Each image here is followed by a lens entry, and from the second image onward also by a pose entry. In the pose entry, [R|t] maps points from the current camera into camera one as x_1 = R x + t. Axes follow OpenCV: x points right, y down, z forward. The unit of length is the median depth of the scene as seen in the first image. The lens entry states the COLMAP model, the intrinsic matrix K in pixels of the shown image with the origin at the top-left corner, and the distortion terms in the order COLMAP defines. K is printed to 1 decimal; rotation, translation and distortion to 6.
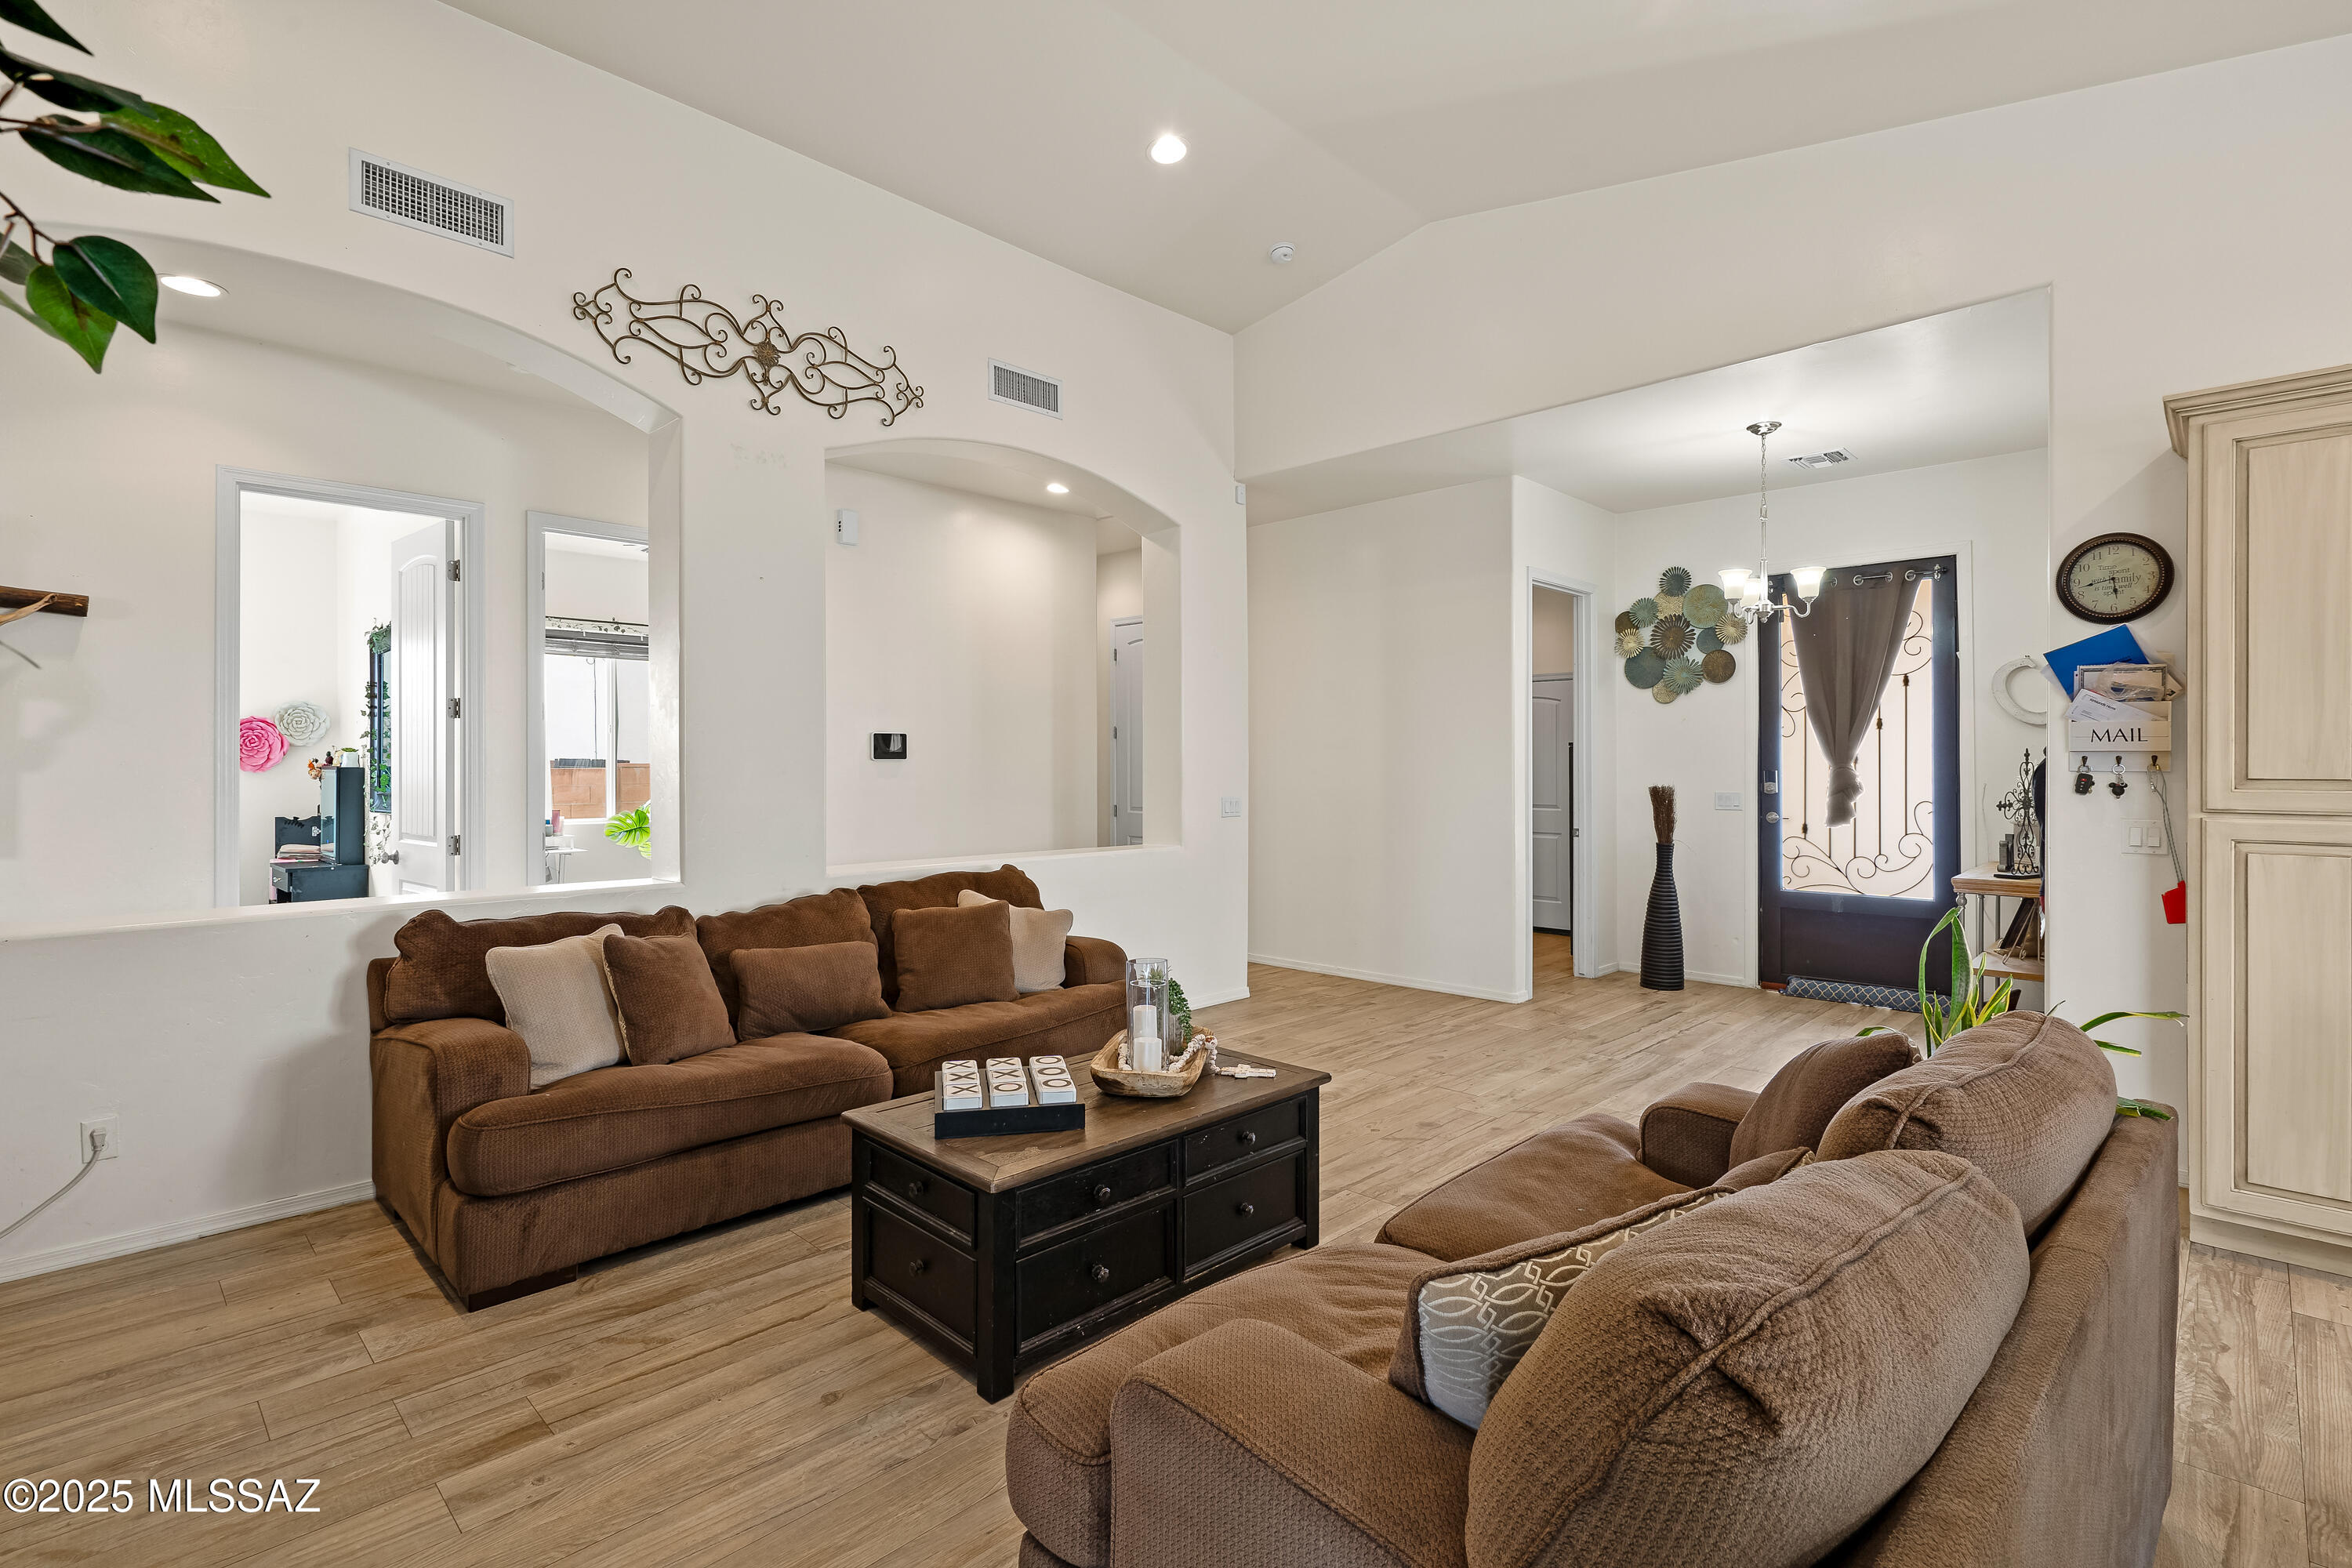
lens RADIAL K [[1101.6, 0, 1180.3], [0, 1101.6, 768.3], [0, 0, 1]] dist [-0.002040, 0.000517]
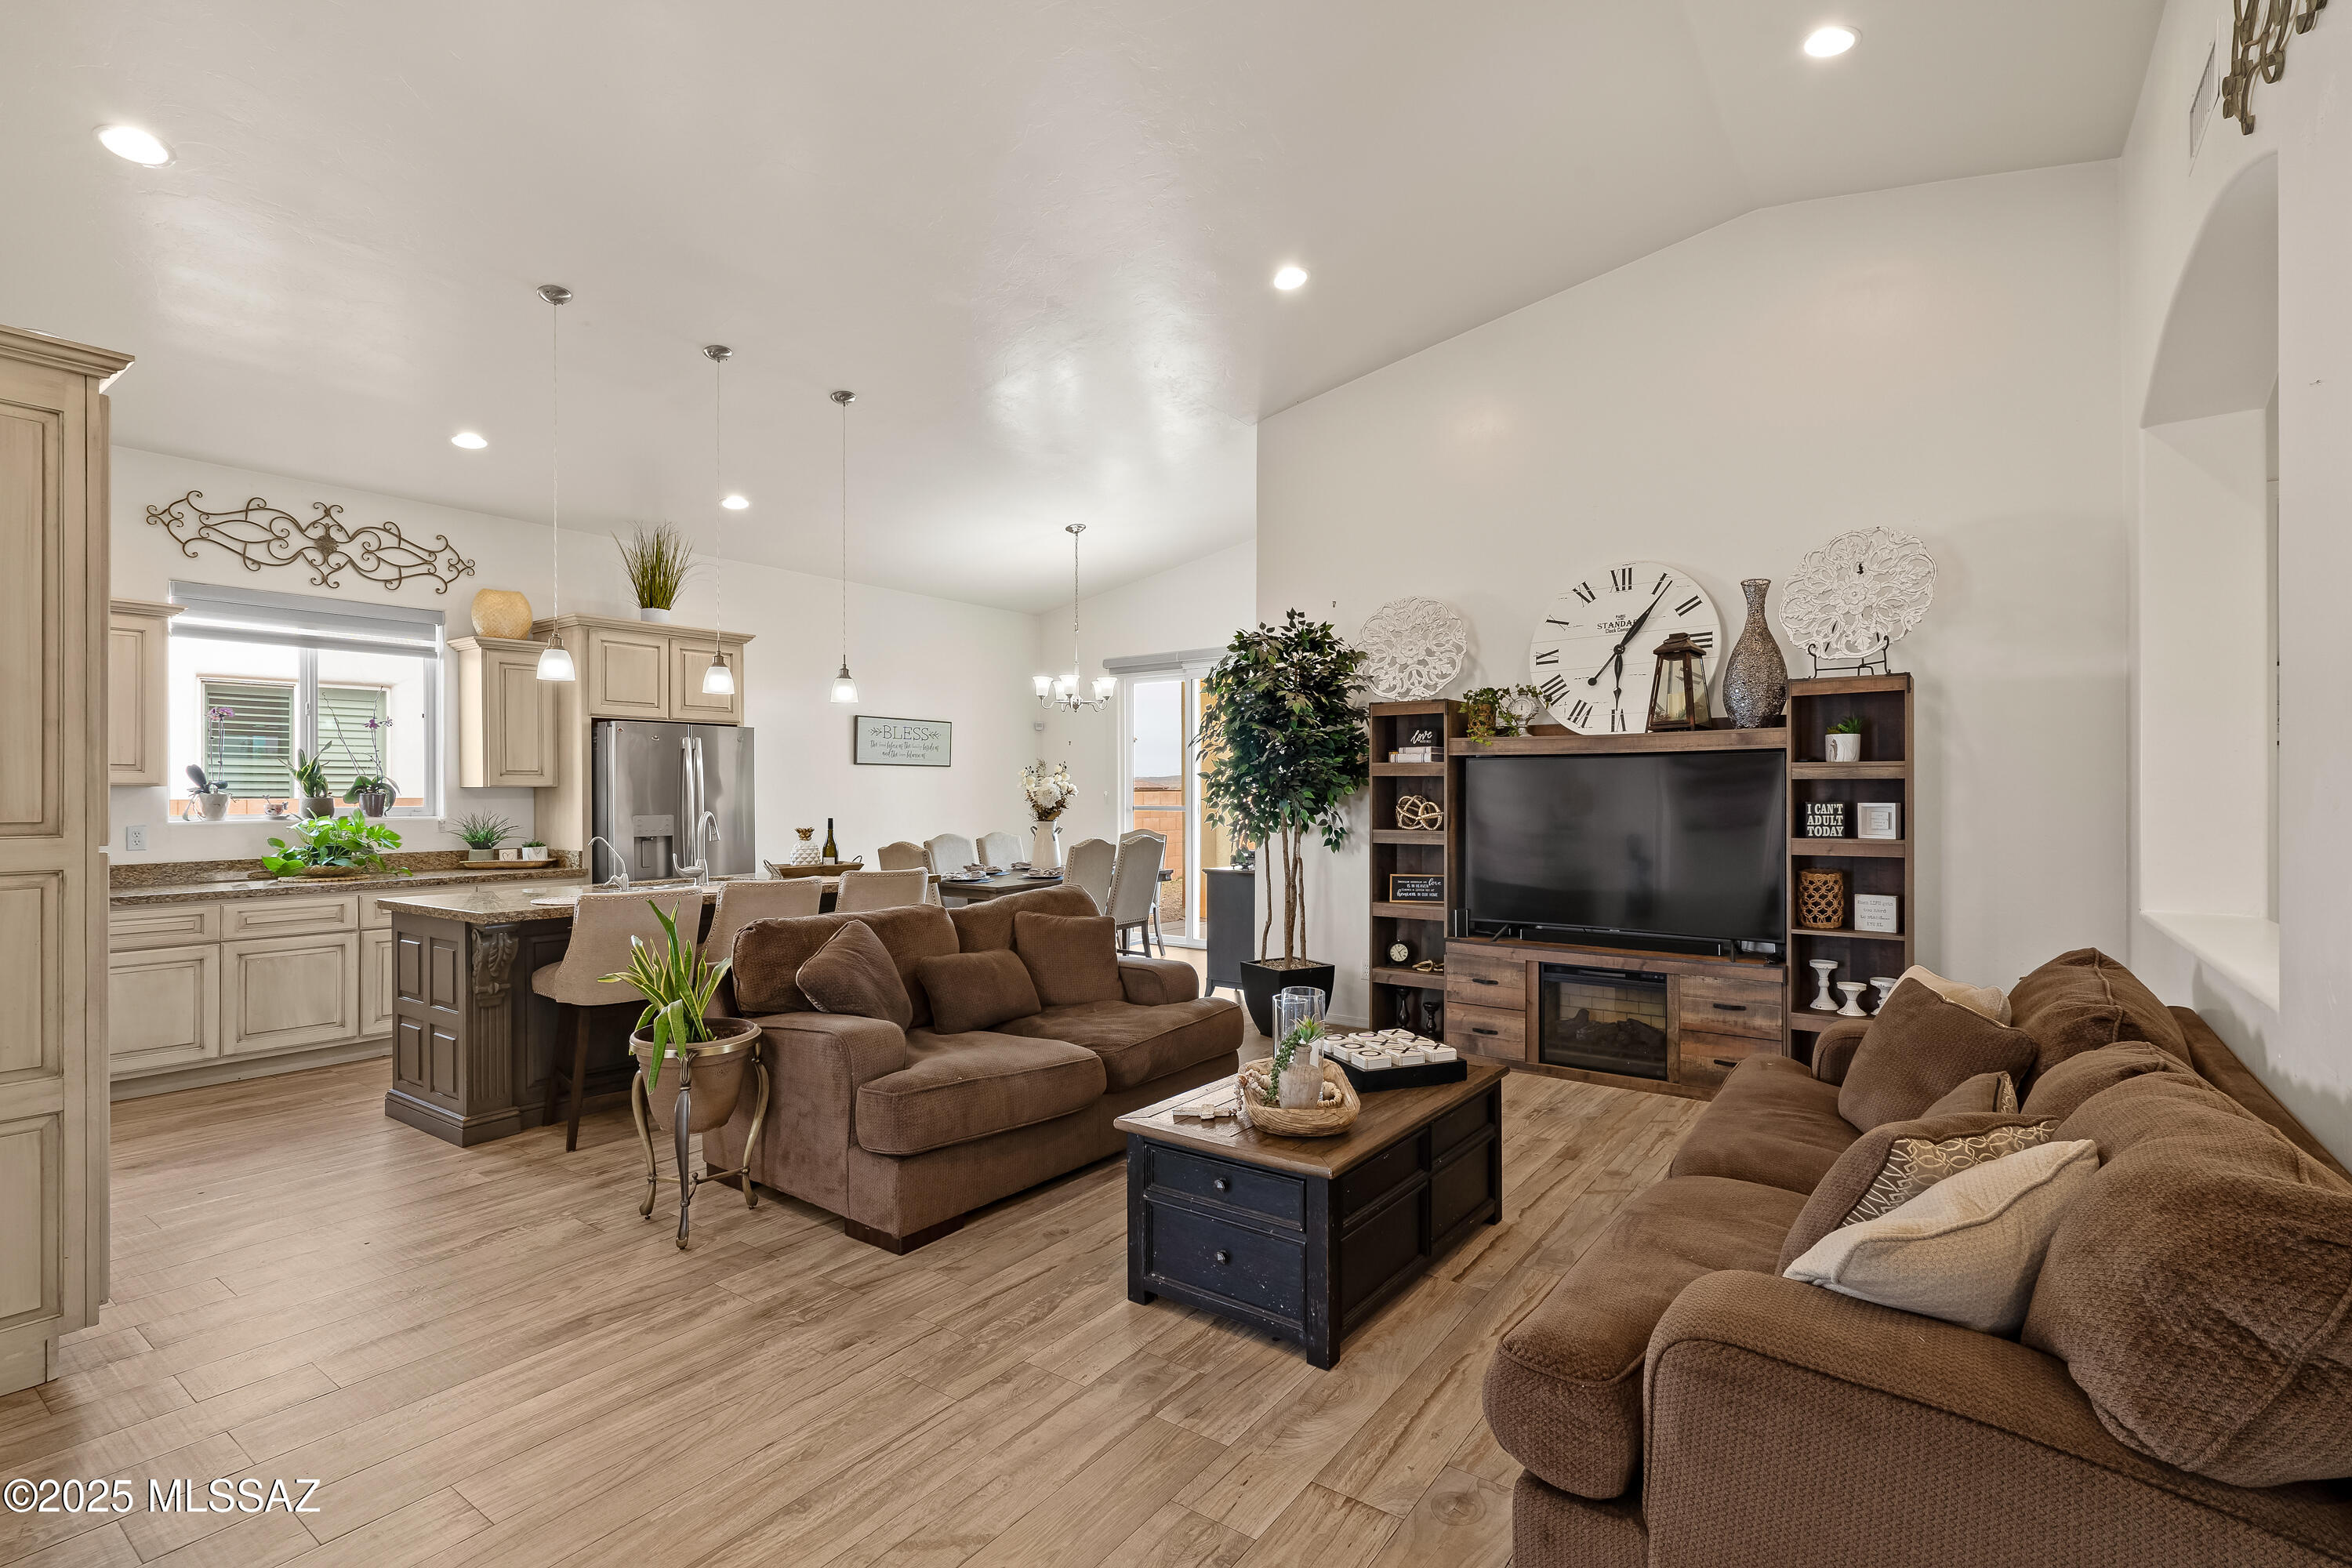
lens RADIAL K [[1089.8, 0, 1183.3], [0, 1089.8, 787.3], [0, 0, 1]] dist [-0.001203, 0.000248]
pose [[-0.988491, 0.000926, -0.151278, 0.156678], [0.000582, 0.999997, 0.002315, -0.005032], [0.151279, 0.002200, -0.988489, 1.374607]]
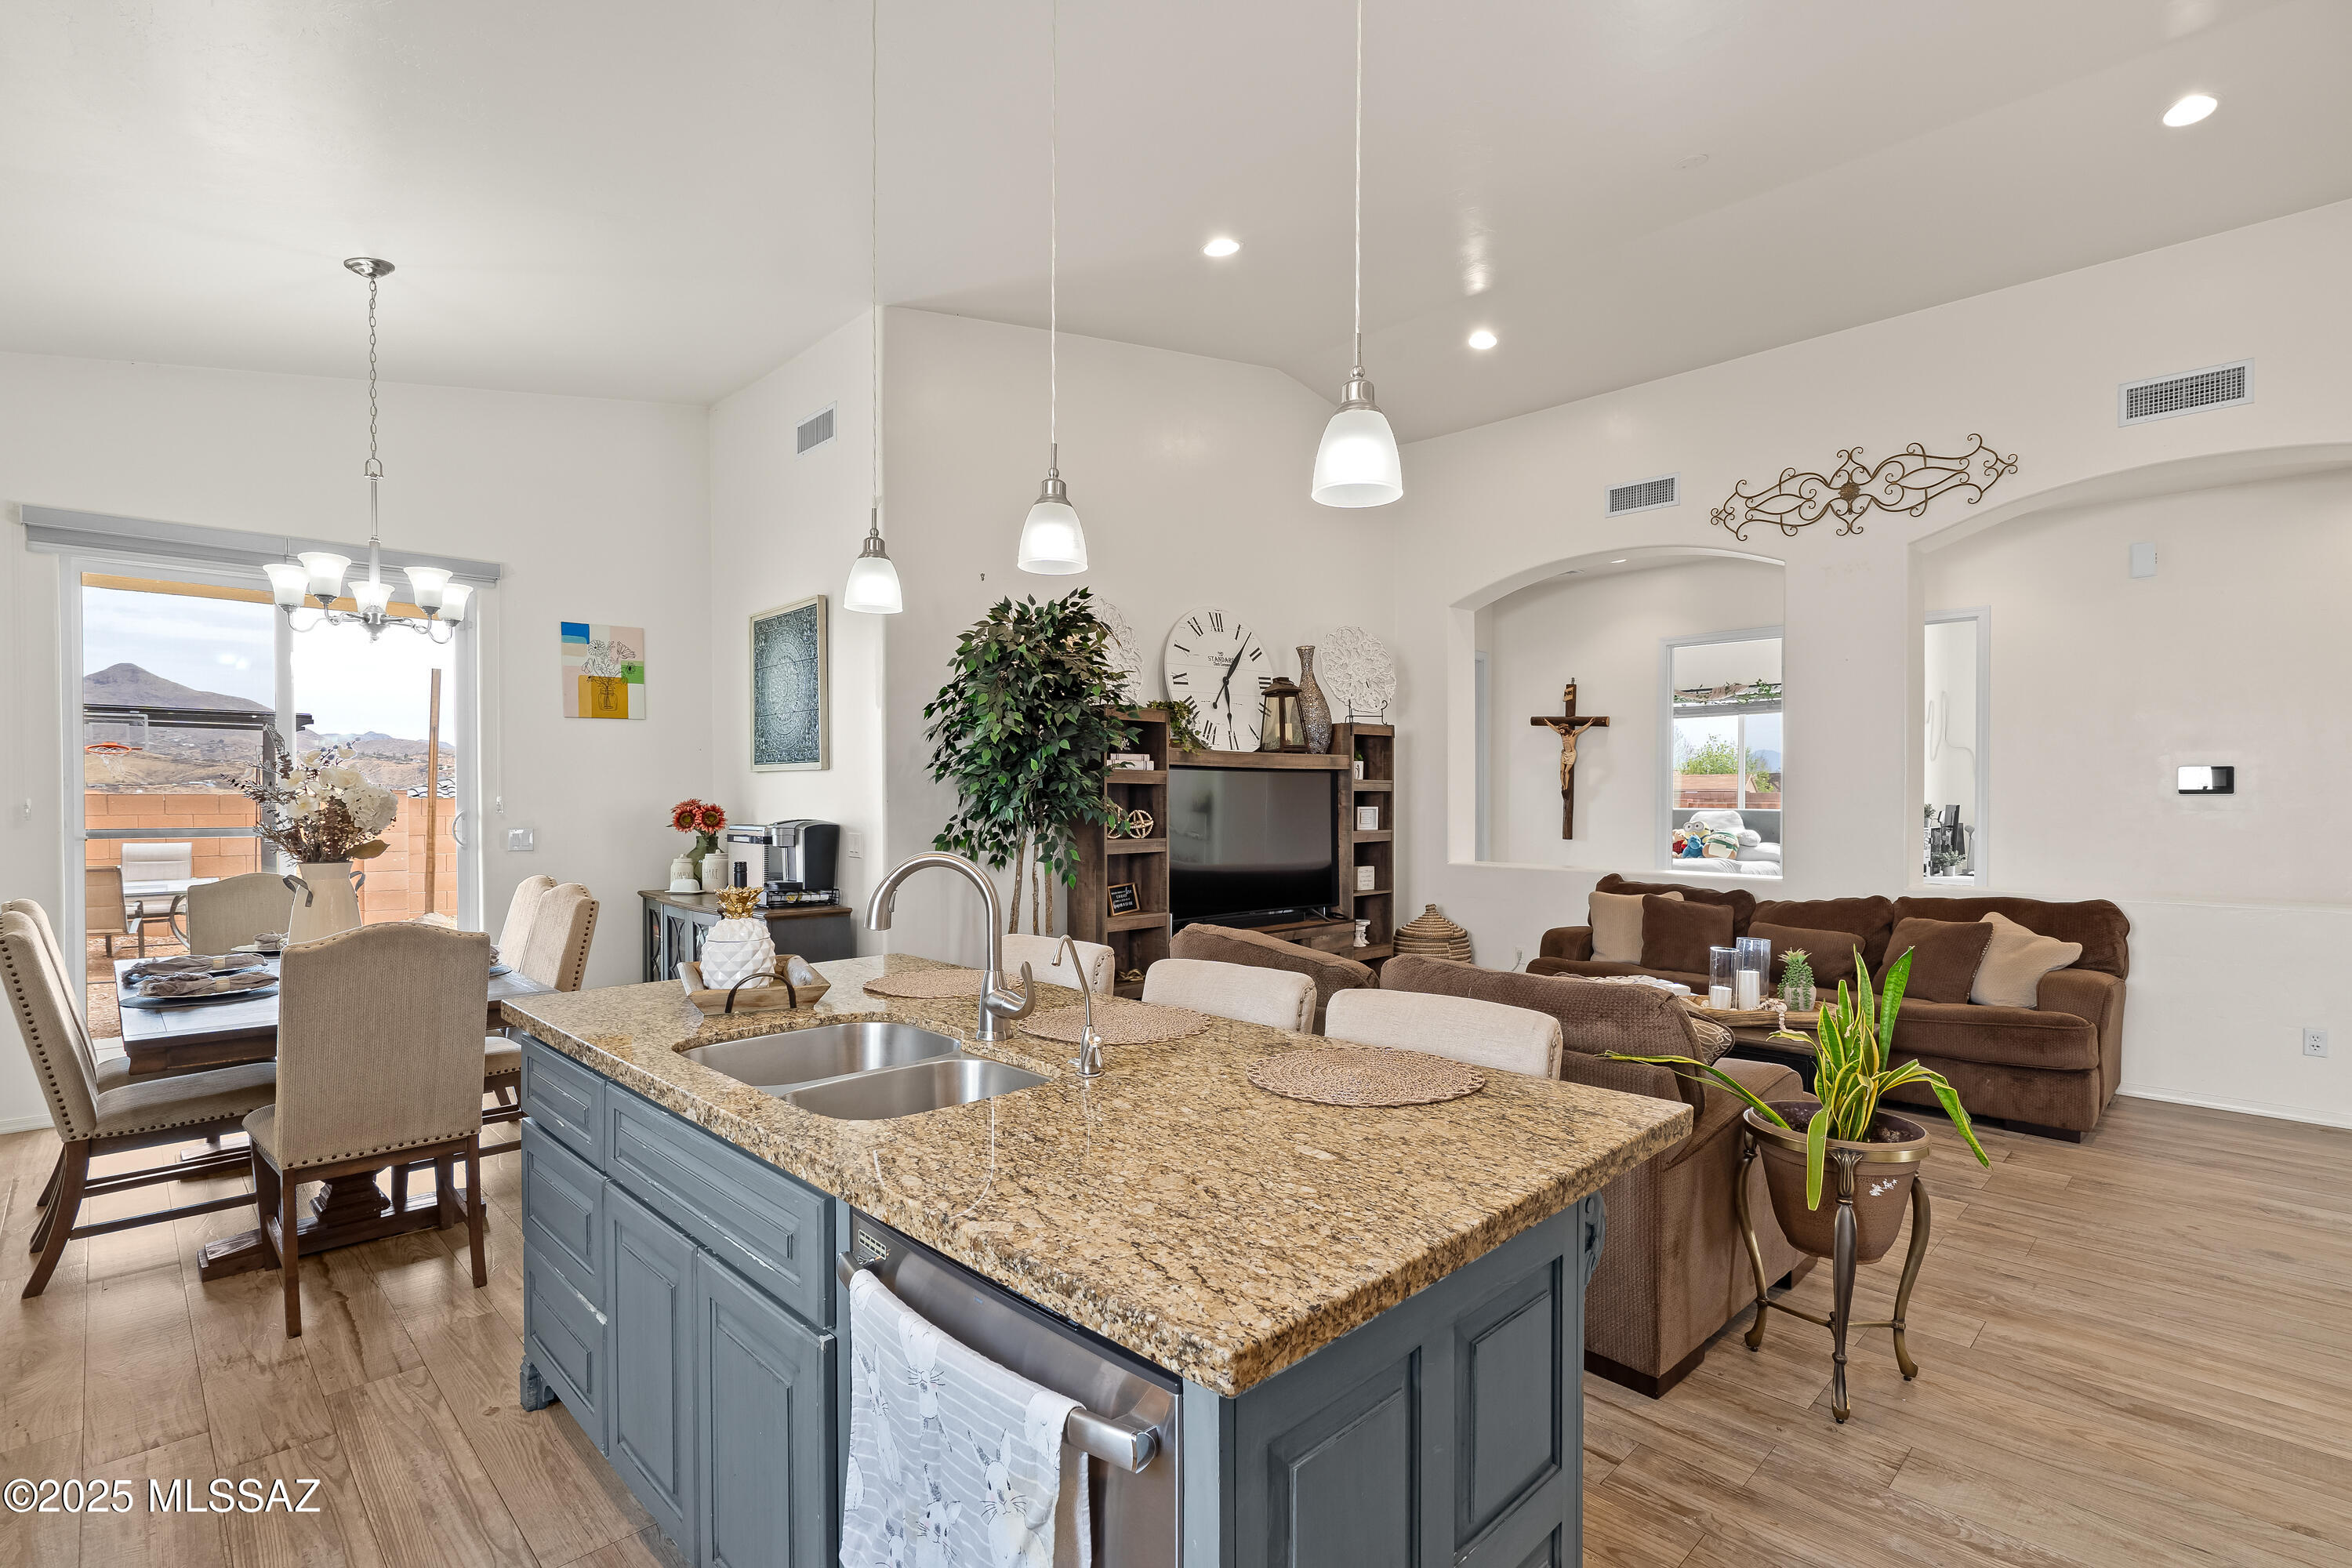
lens RADIAL K [[1100.3, 0, 1185.2], [0, 1100.3, 809.6], [0, 0, 1]] dist [-0.002171, 0.000516]
pose [[-0.016206, 0.011534, -0.999802, 0.971032], [-0.006314, 0.999912, 0.011638, -0.000219], [0.999849, 0.006501, -0.016132, 0.216502]]
